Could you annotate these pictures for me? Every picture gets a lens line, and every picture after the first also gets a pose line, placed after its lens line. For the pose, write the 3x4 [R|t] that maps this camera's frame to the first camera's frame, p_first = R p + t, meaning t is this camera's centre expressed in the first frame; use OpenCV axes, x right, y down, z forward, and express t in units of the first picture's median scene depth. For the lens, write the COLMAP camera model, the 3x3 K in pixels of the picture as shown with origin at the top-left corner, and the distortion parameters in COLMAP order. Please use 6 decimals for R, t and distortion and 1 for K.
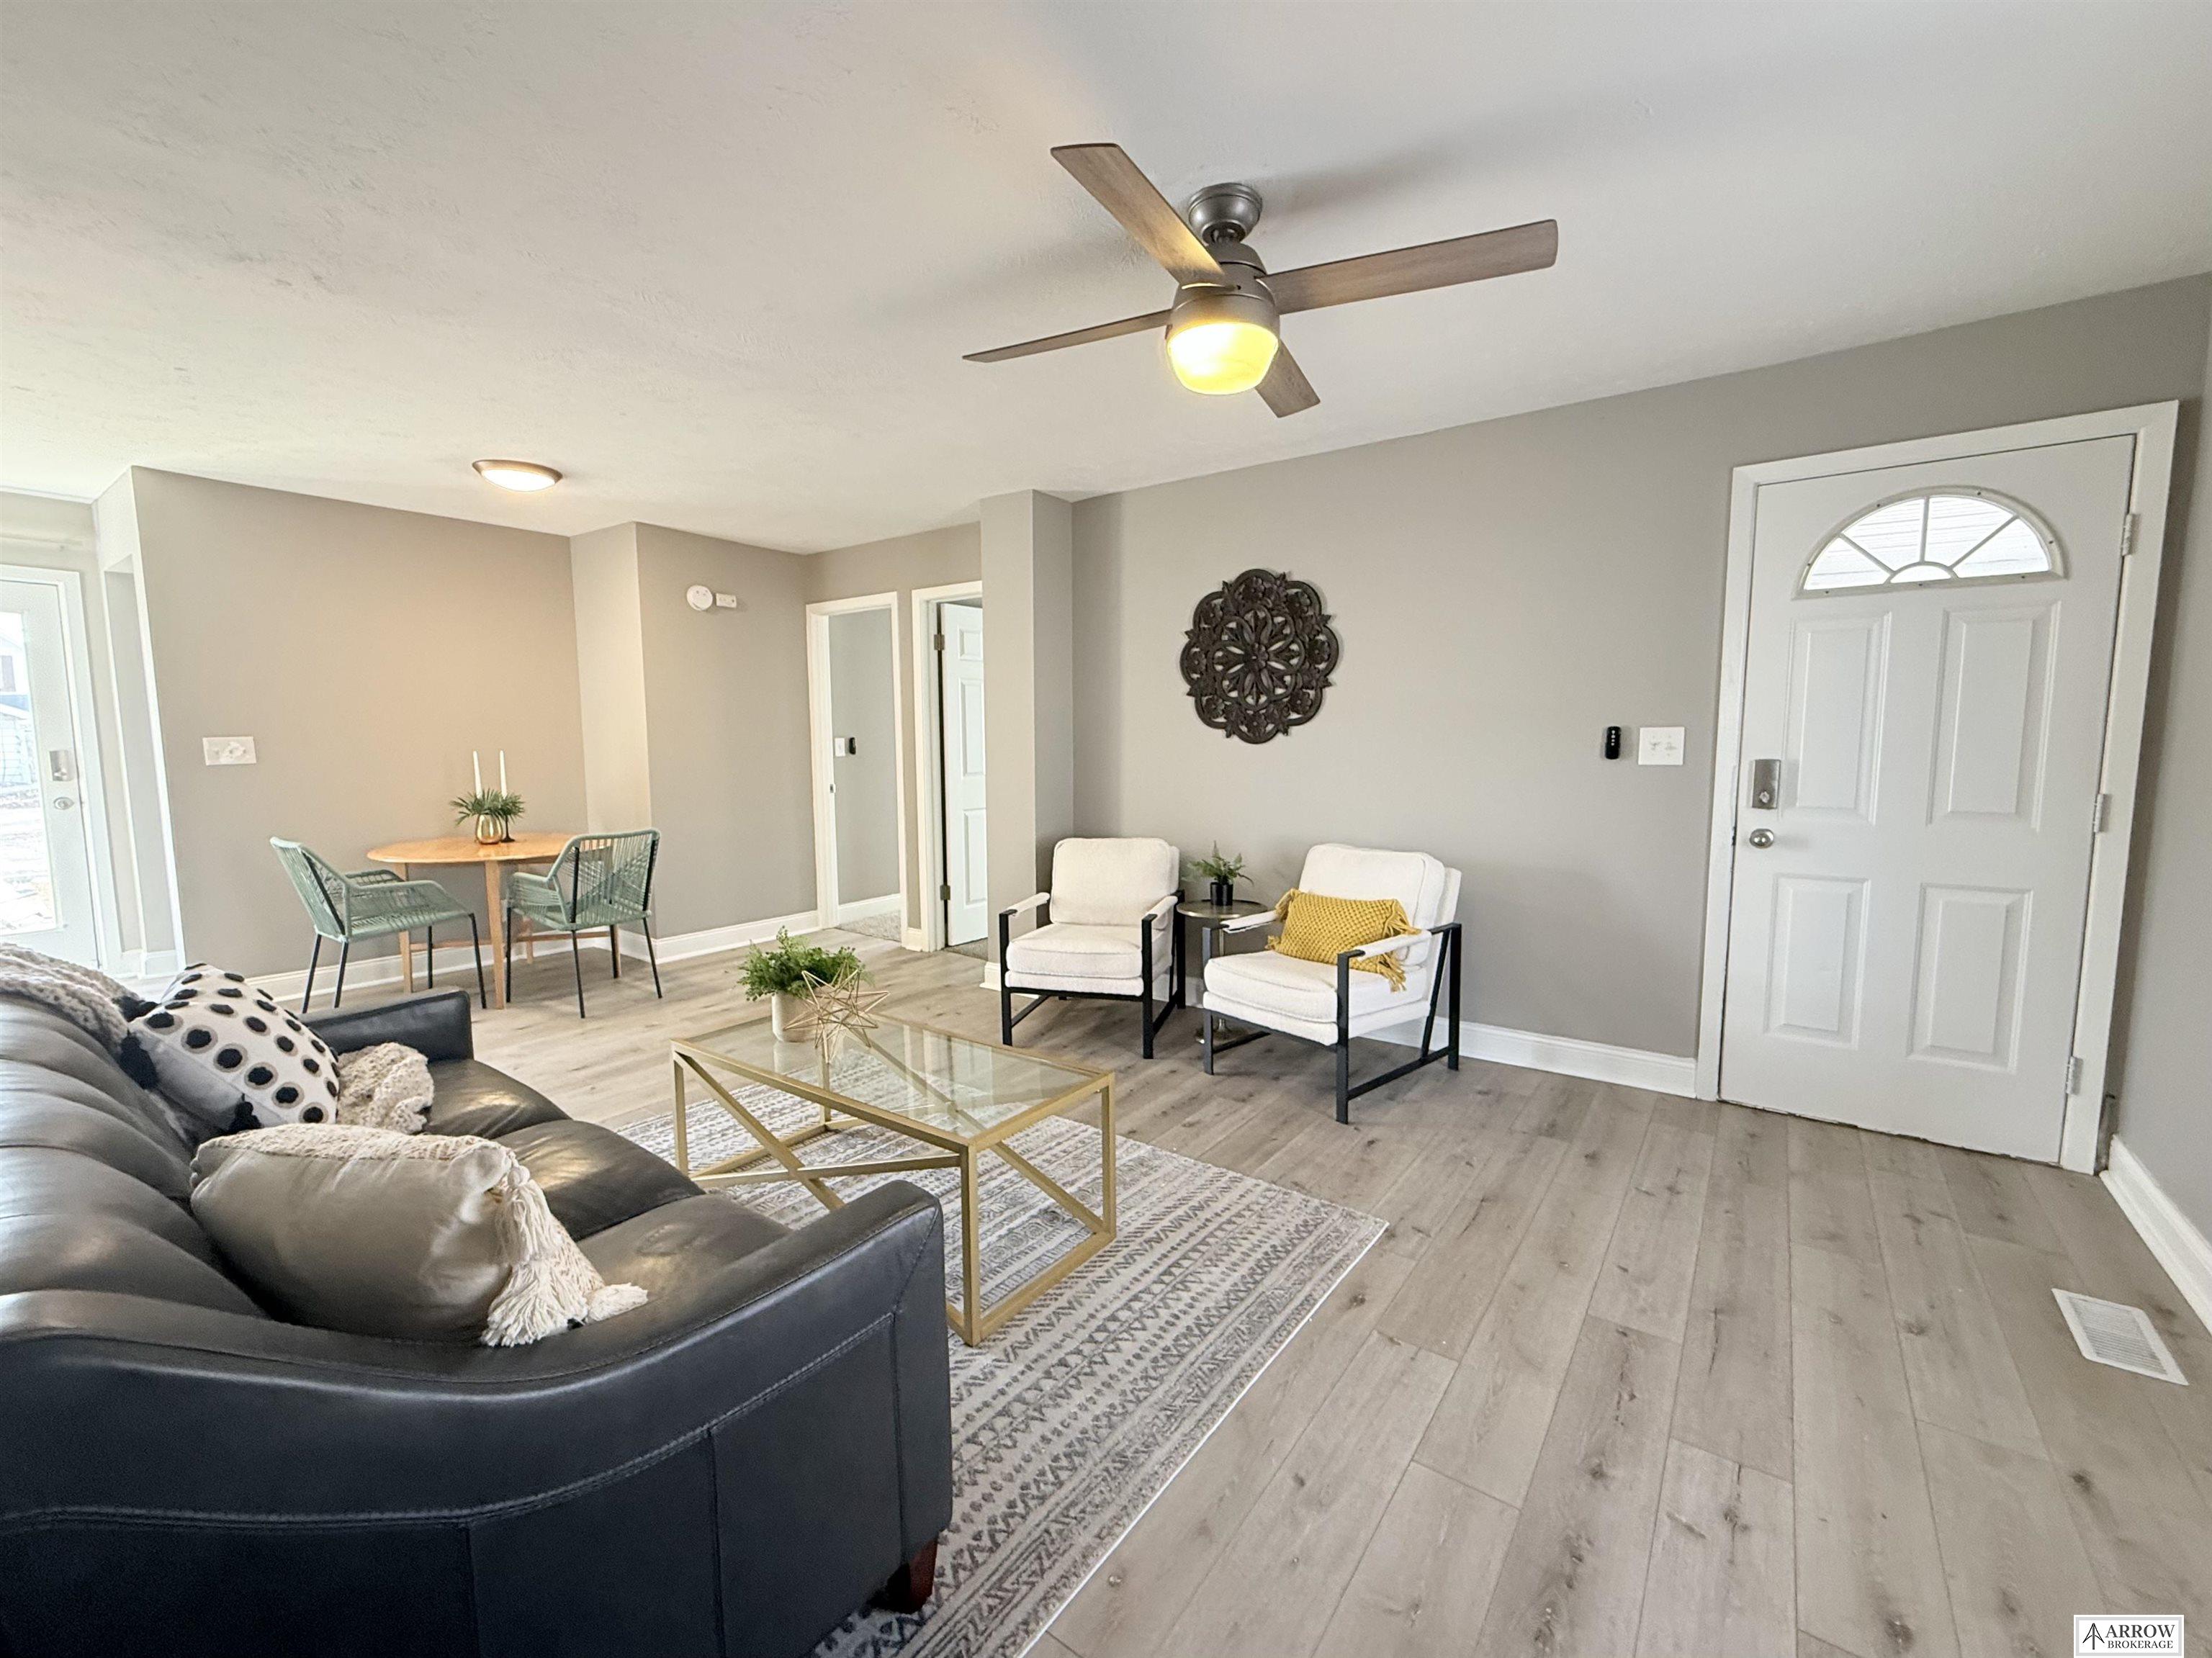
lens RADIAL K [[902.2, 0, 1106.0], [0, 902.2, 829.0], [0, 0, 1]] dist [-0.000218, -0.000146]
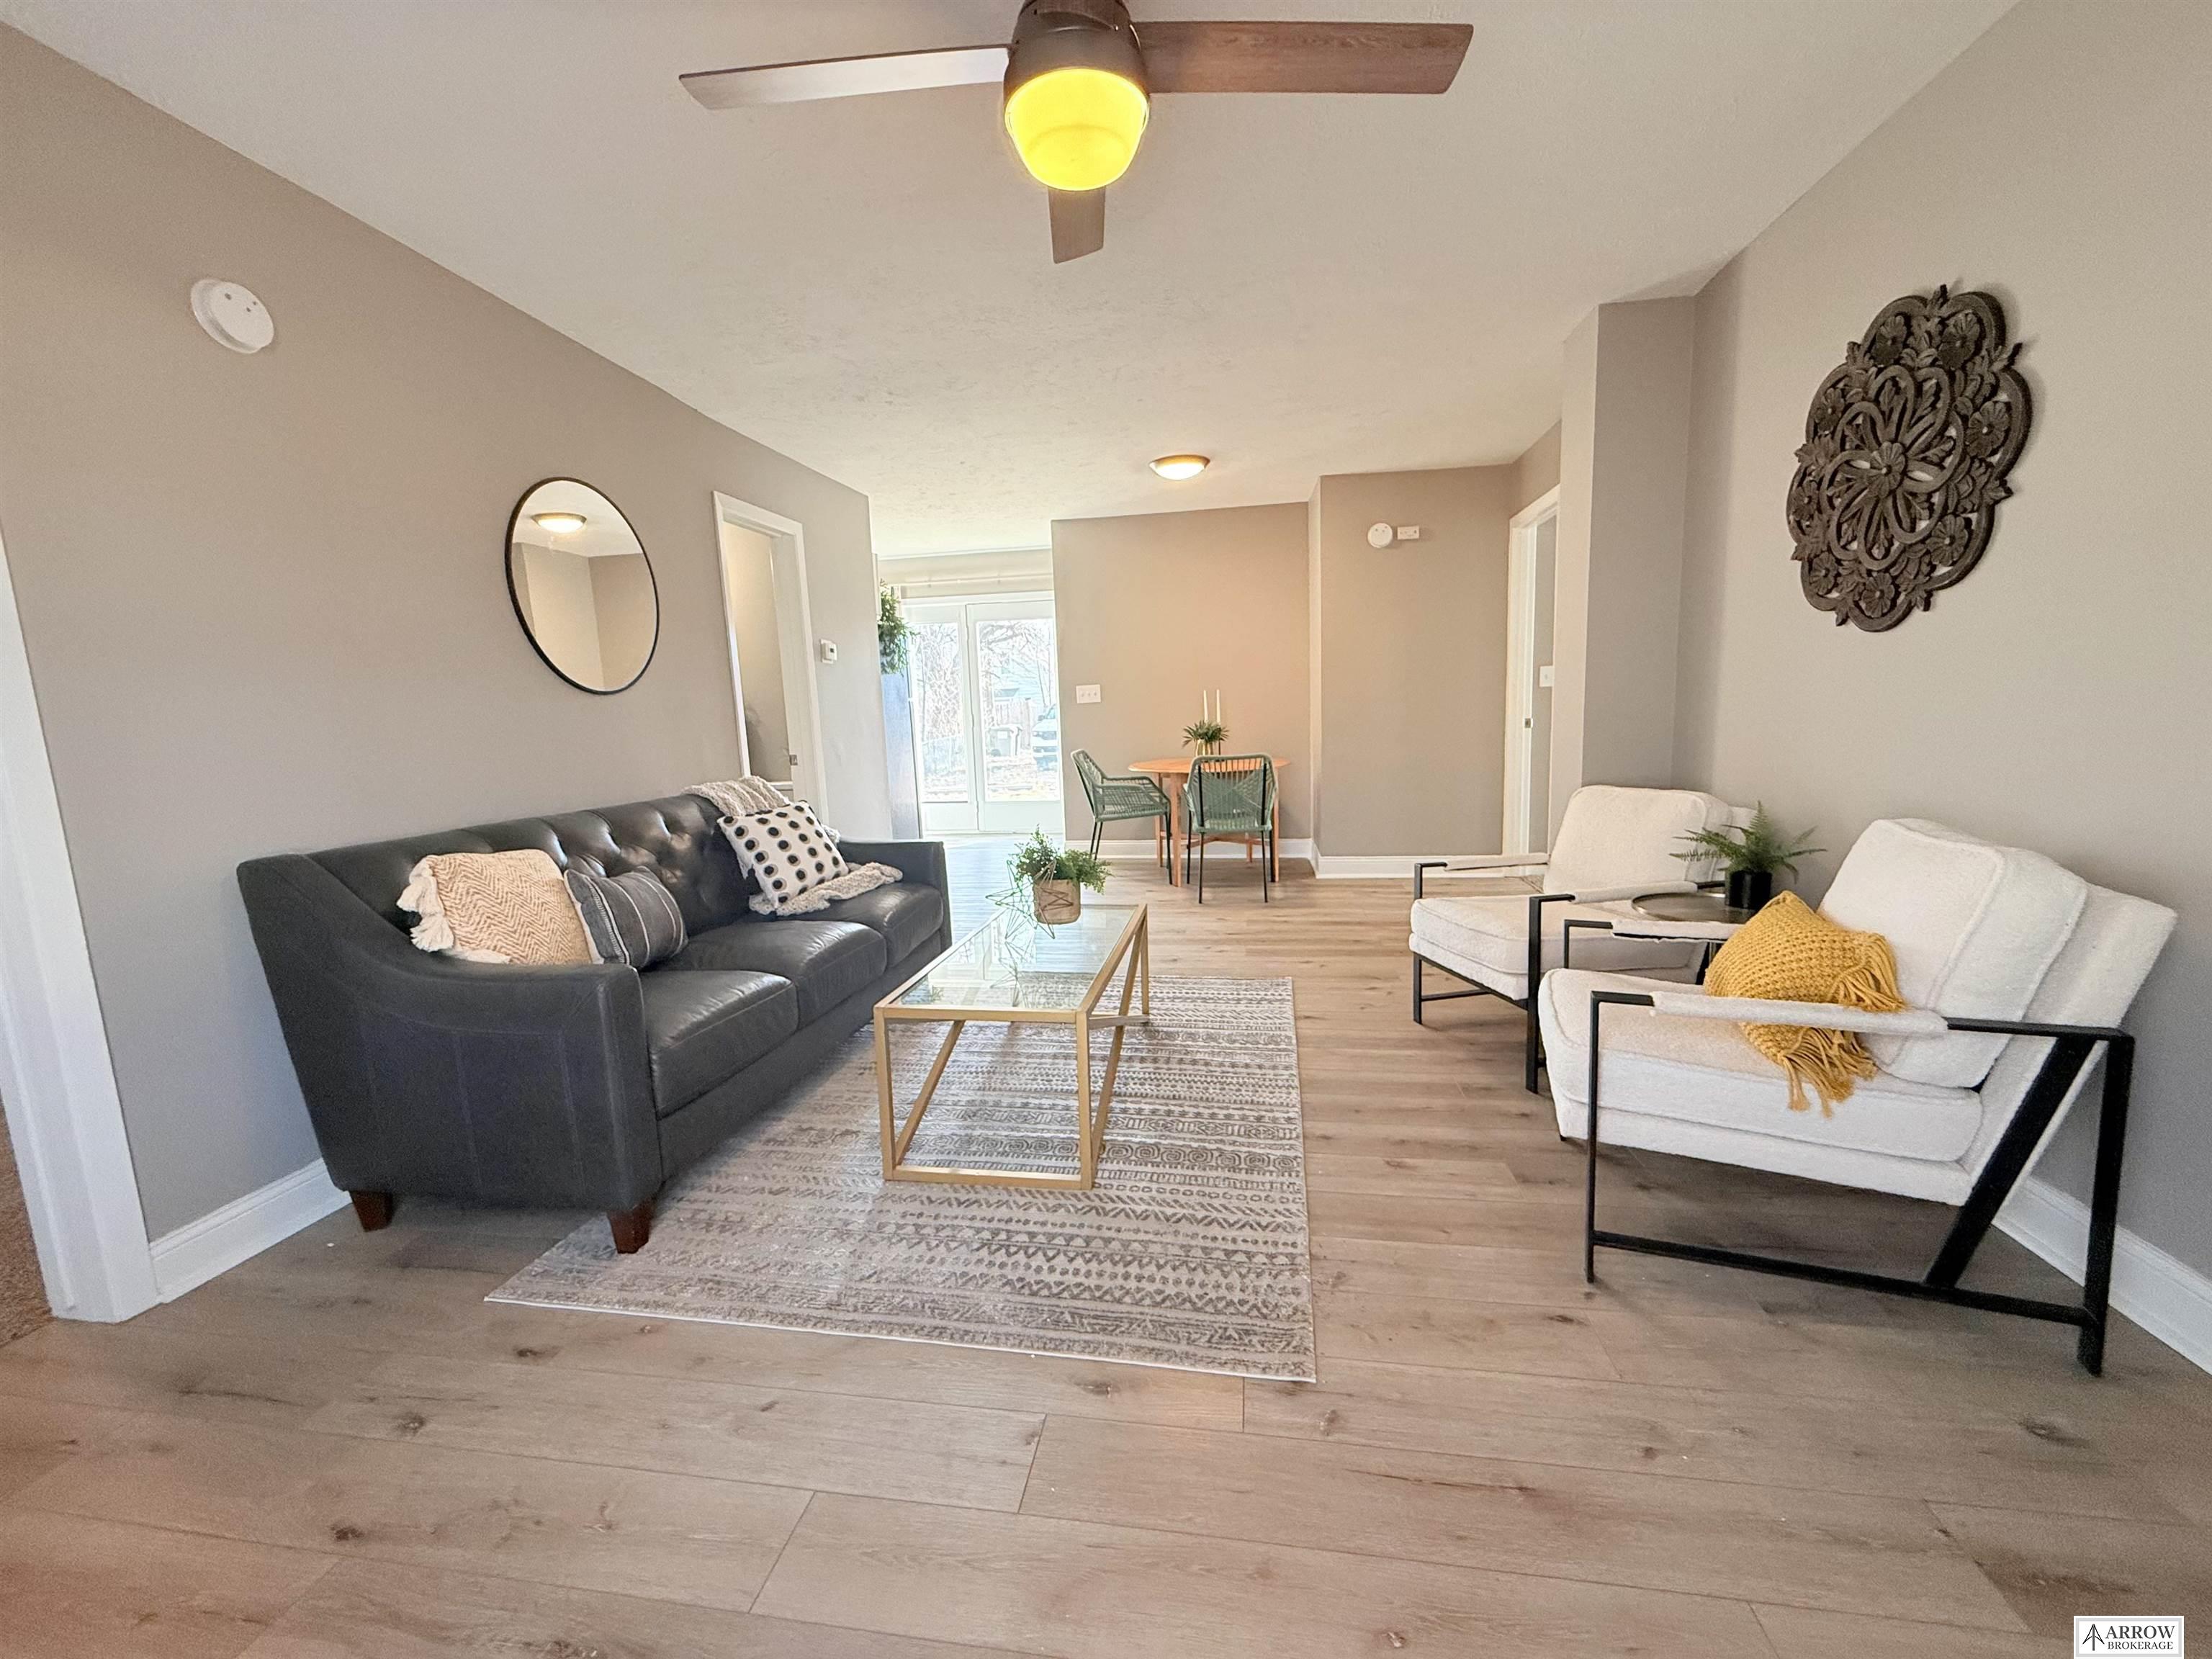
lens RADIAL K [[881.5, 0, 1106.0], [0, 881.5, 829.5], [0, 0, 1]] dist [0.000021, 0.000018]
pose [[0.455114, 0.110175, -0.883591, 0.457433], [-0.055284, 0.993898, 0.095453, -0.000405], [0.888716, 0.005407, 0.458427, 0.353204]]
